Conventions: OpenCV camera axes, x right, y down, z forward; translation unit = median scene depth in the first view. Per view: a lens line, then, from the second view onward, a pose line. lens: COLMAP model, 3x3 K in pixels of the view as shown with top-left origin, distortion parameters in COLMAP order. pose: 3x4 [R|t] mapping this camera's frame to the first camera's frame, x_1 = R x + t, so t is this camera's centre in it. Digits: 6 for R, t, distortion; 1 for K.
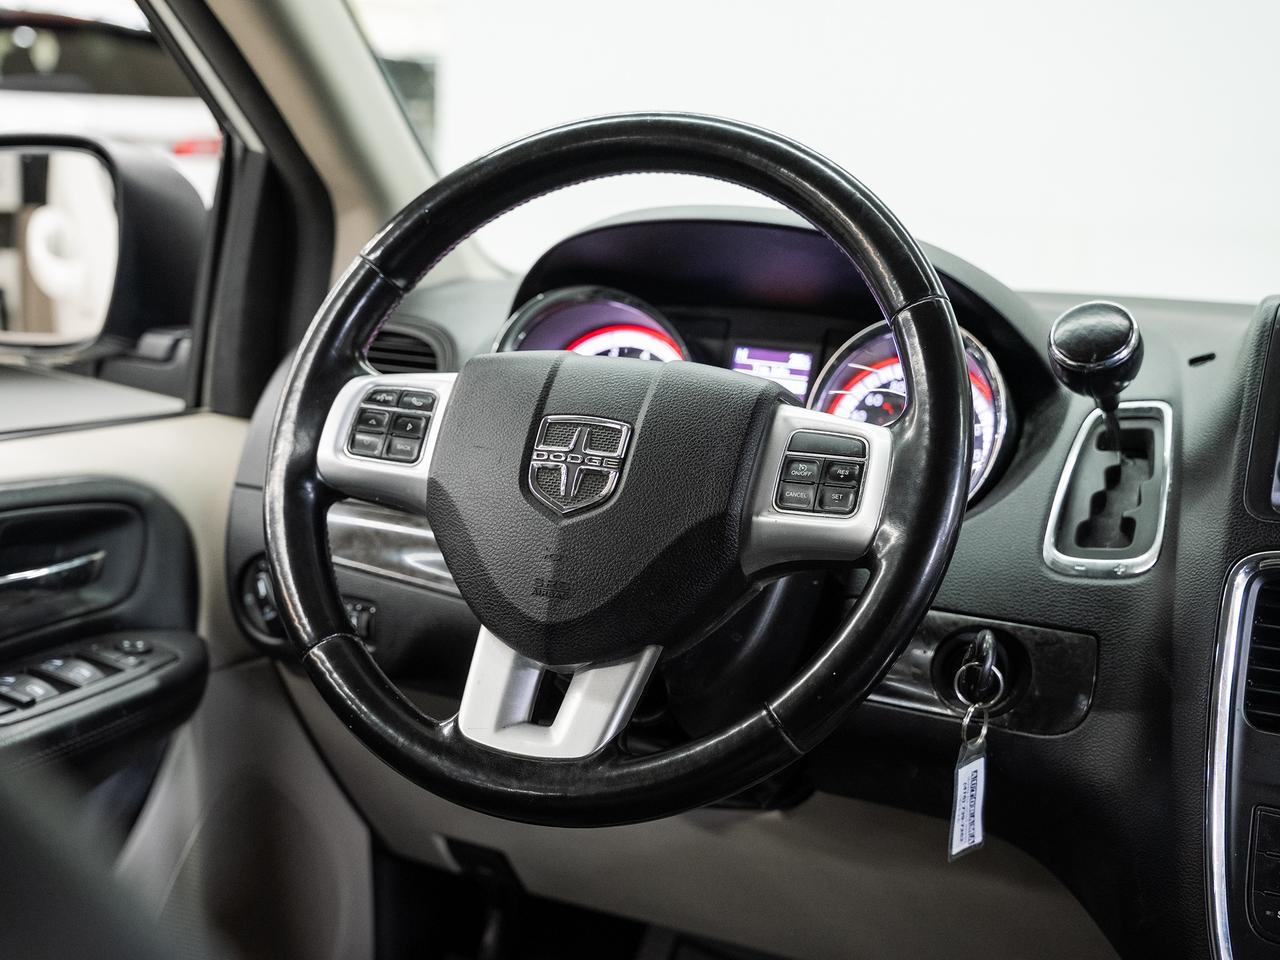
lens RADIAL K [[1711.1, 0, 640.6], [0, 1711.1, 475.9], [0, 0, 1]] dist [0.037070, 0.000000]
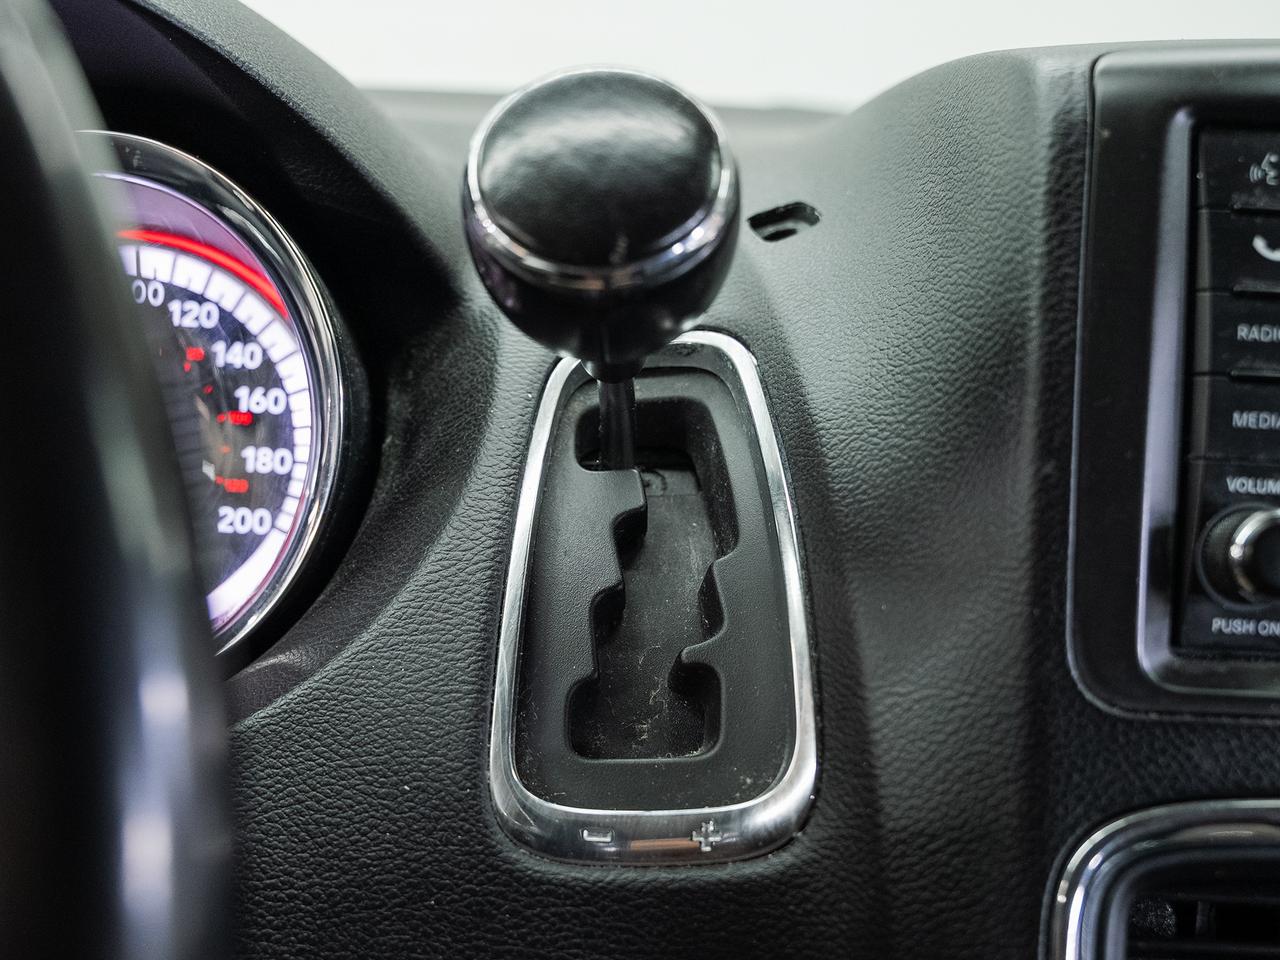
lens RADIAL K [[1496.7, 0, 619.6], [0, 1496.7, 512.8], [0, 0, 1]] dist [0.019491, 0.000000]
pose [[0.915585, -0.117362, 0.384617, 0.143441], [0.057439, 0.984824, 0.163777, -0.061840], [-0.398001, -0.127859, 0.908431, 0.697302]]
